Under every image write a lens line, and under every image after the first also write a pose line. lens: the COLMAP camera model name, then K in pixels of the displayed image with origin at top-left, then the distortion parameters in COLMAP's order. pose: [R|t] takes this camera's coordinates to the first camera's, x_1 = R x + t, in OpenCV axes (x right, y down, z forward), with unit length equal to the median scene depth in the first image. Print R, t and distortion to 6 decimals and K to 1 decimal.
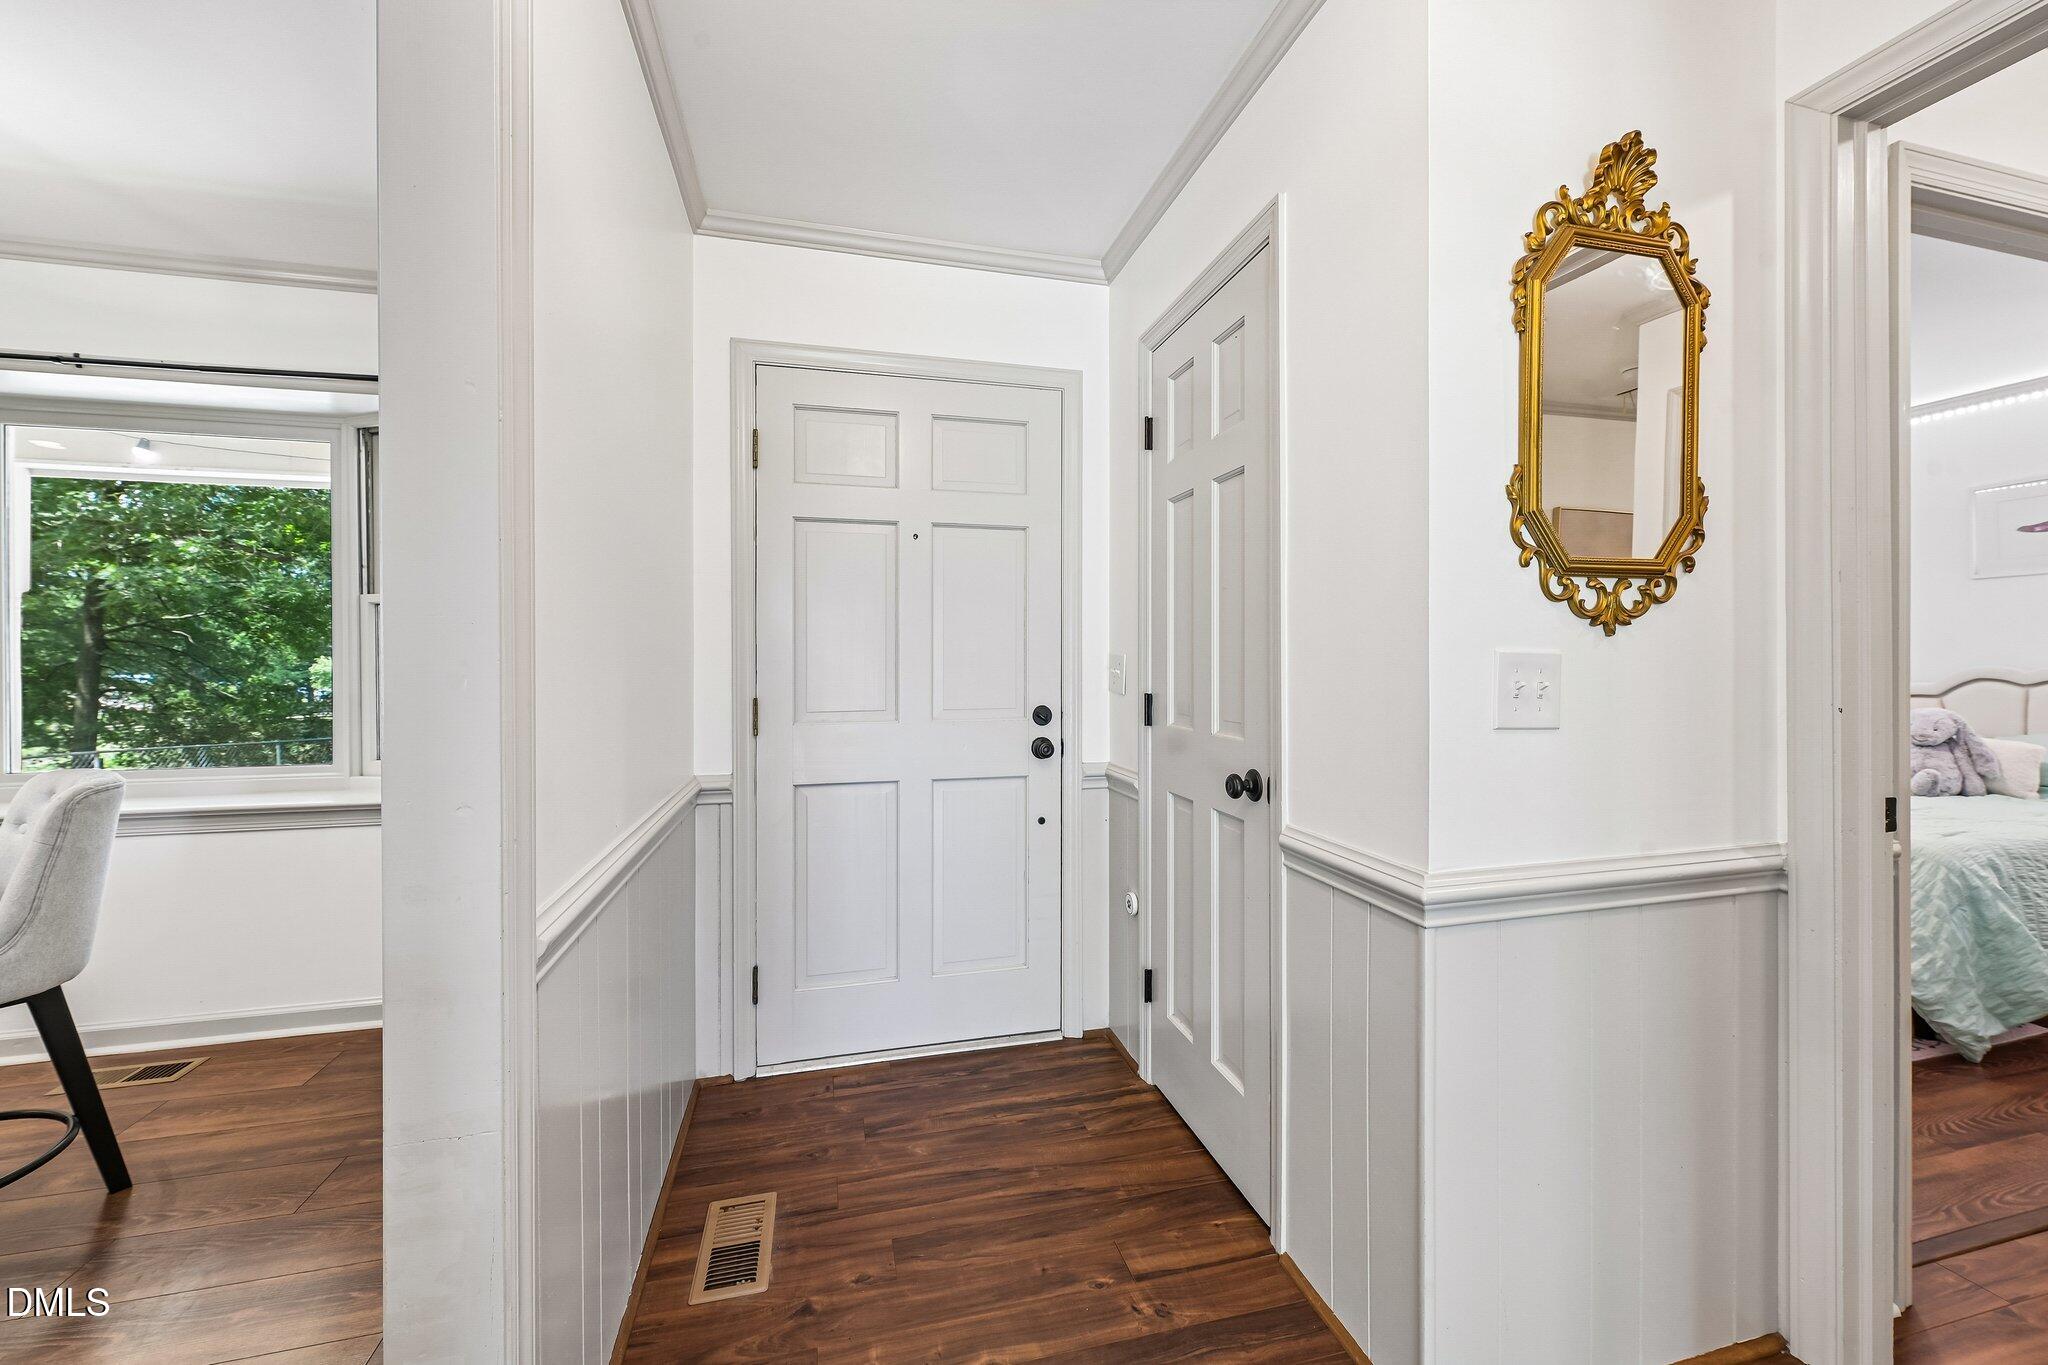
lens RADIAL K [[808.8, 0, 1029.3], [0, 808.8, 669.6], [0, 0, 1]] dist [-0.000829, -0.000126]
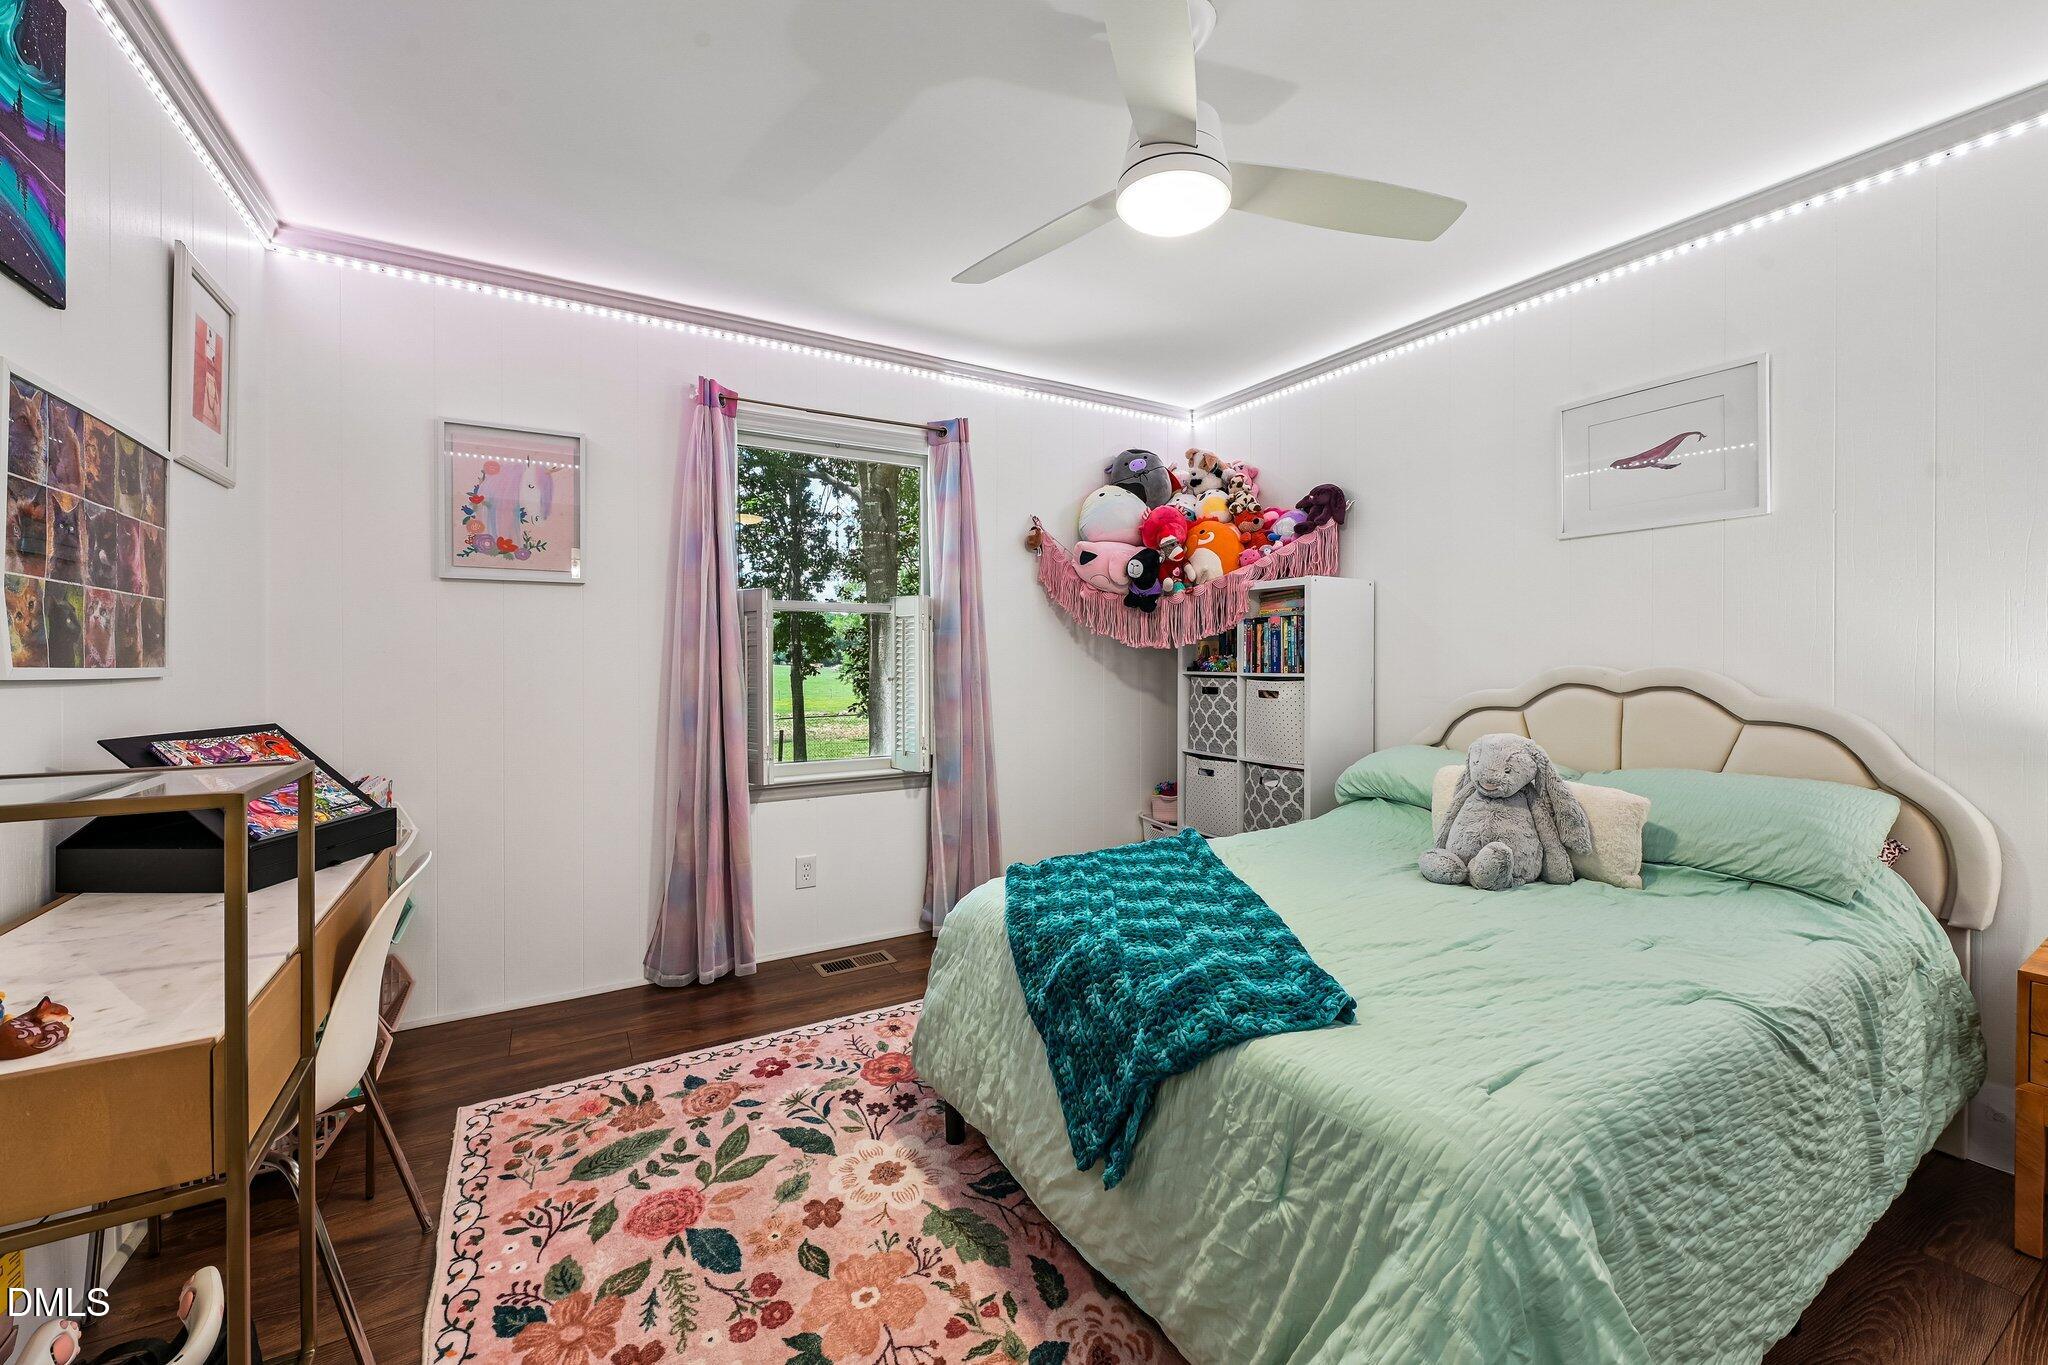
lens RADIAL K [[808.8, 0, 1025.6], [0, 808.8, 671.0], [0, 0, 1]] dist [-0.000829, -0.000126]
pose [[0.962753, -0.001931, 0.270374, 0.629082], [-0.000240, 0.999968, 0.007998, -0.005087], [-0.270381, -0.007765, 0.962722, 0.531585]]
